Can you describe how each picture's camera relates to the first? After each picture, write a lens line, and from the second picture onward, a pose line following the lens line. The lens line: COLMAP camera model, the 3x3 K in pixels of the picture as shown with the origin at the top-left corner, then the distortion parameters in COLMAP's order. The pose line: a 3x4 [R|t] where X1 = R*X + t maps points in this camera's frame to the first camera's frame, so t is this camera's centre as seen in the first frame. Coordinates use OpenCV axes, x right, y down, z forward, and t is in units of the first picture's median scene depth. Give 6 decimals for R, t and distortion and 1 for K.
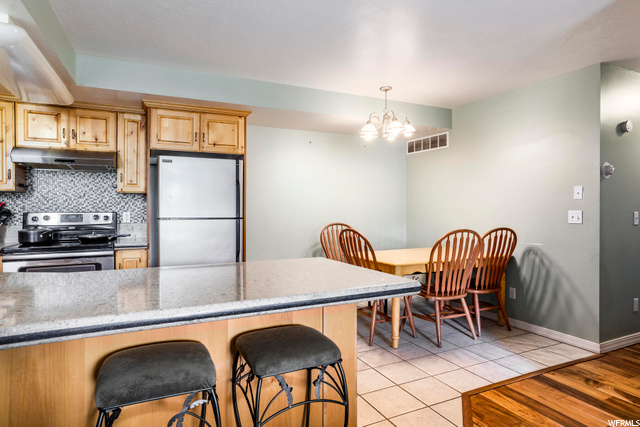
lens RADIAL K [[369.6, 0, 320.0], [0, 369.6, 213.5], [0, 0, 1]] dist [0.000003, -0.000091]
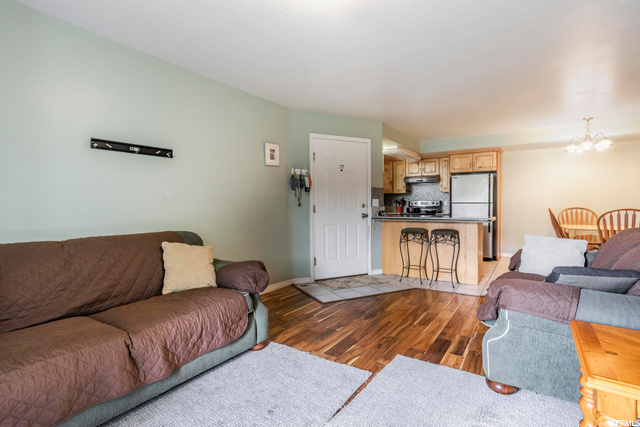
lens RADIAL K [[317.7, 0, 330.8], [0, 317.7, 202.4], [0, 0, 1]] dist [-0.000219, -0.000020]
pose [[0.542812, -0.004265, -0.839844, 0.779217], [-0.005514, 0.999947, -0.008642, 0.028717], [0.839836, 0.009322, 0.542760, -0.678962]]
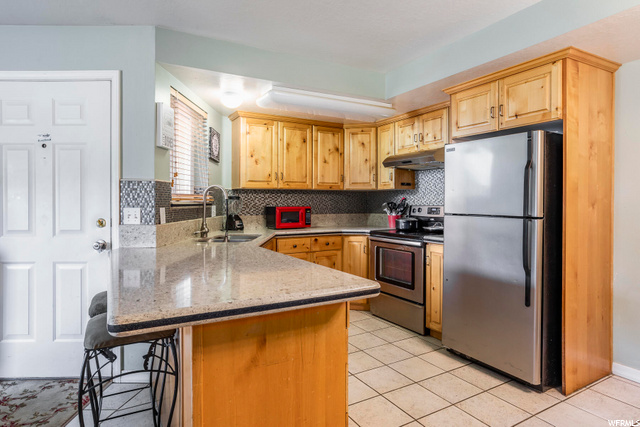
lens RADIAL K [[365.4, 0, 319.9], [0, 365.4, 203.0], [0, 0, 1]] dist [0.000677, 0.000096]
pose [[0.085835, 0.007661, -0.996280, 0.421926], [-0.006399, 0.999954, 0.007138, -0.017184], [0.996289, 0.005762, 0.085880, 0.577056]]
